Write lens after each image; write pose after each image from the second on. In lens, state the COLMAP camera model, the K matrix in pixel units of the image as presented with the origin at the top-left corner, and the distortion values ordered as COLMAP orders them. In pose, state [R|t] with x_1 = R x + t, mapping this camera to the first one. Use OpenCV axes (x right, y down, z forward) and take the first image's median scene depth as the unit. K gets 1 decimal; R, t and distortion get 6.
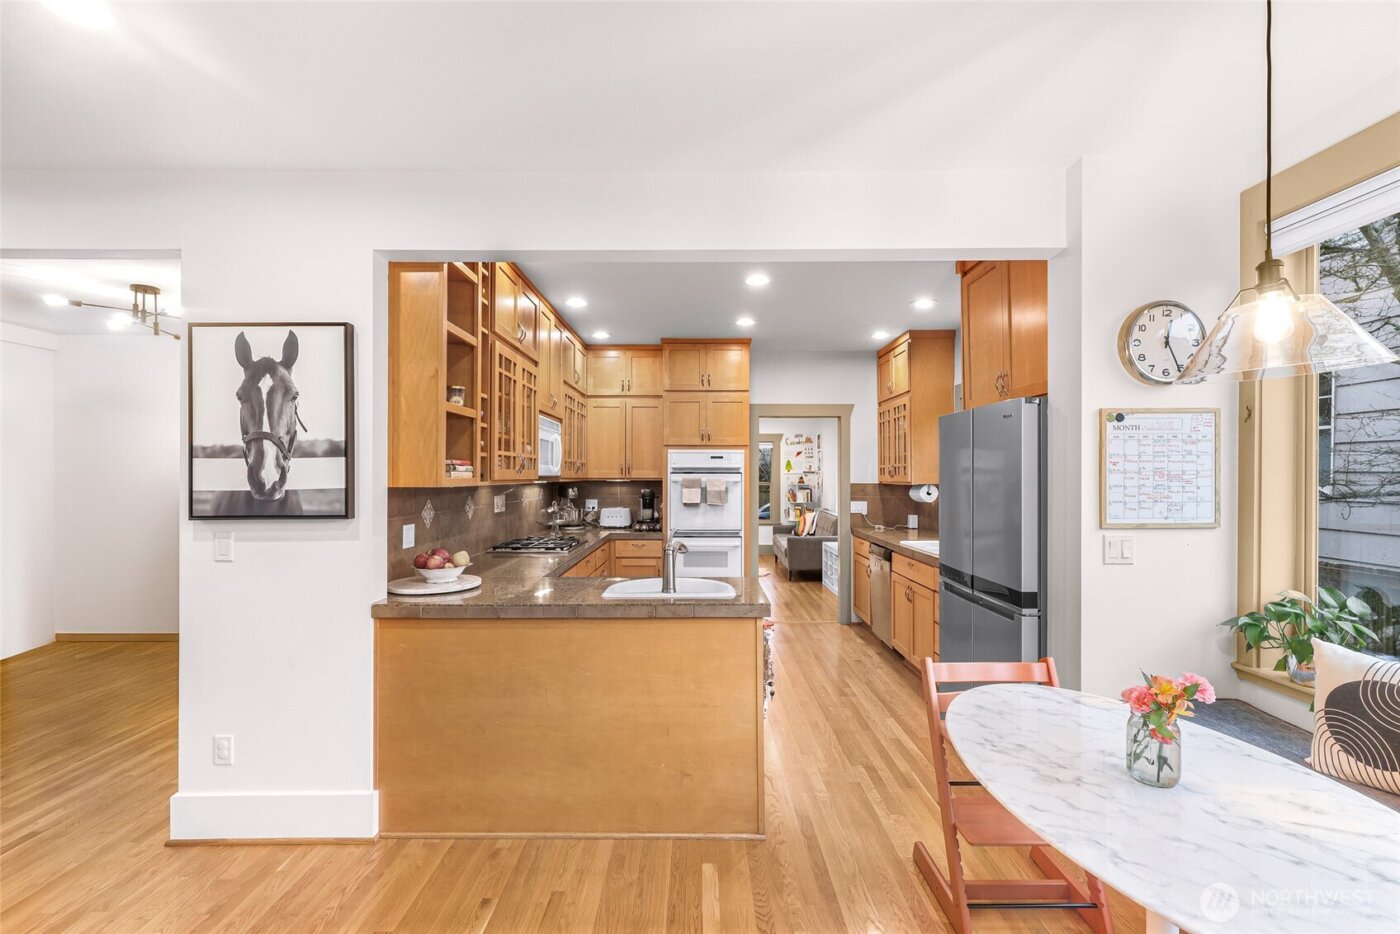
lens RADIAL K [[638.0, 0, 700.0], [0, 638.0, 467.0], [0, 0, 1]] dist [0.000433, -0.000114]
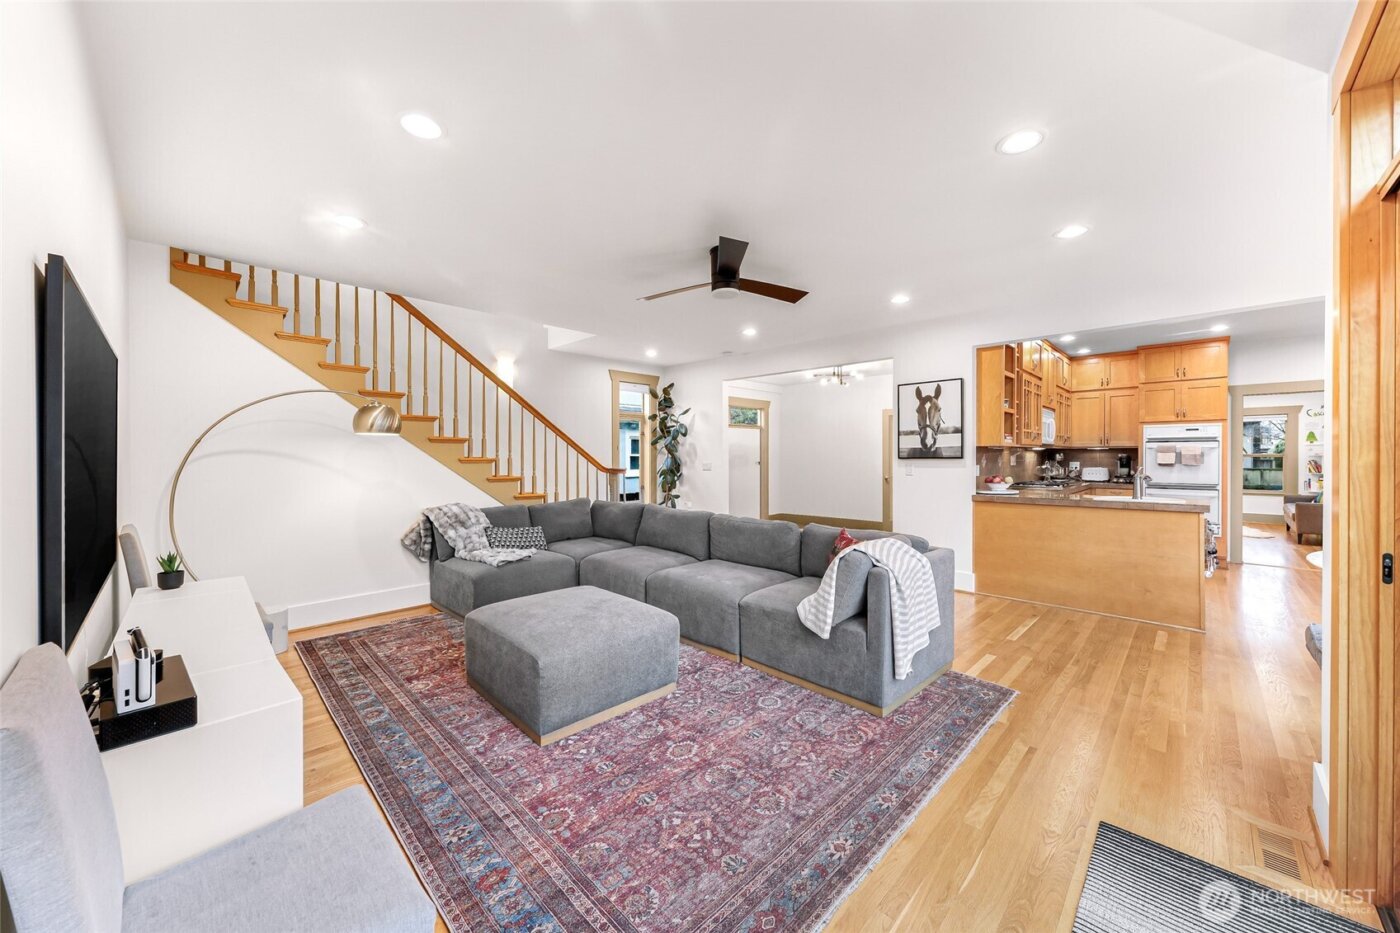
lens RADIAL K [[504.9, 0, 697.6], [0, 504.9, 458.8], [0, 0, 1]] dist [-0.000970, -0.000183]
pose [[0.705466, 0.002993, -0.708737, 0.051536], [0.011404, 0.999814, 0.015574, 0.020539], [0.708652, -0.019069, 0.705301, -0.550028]]
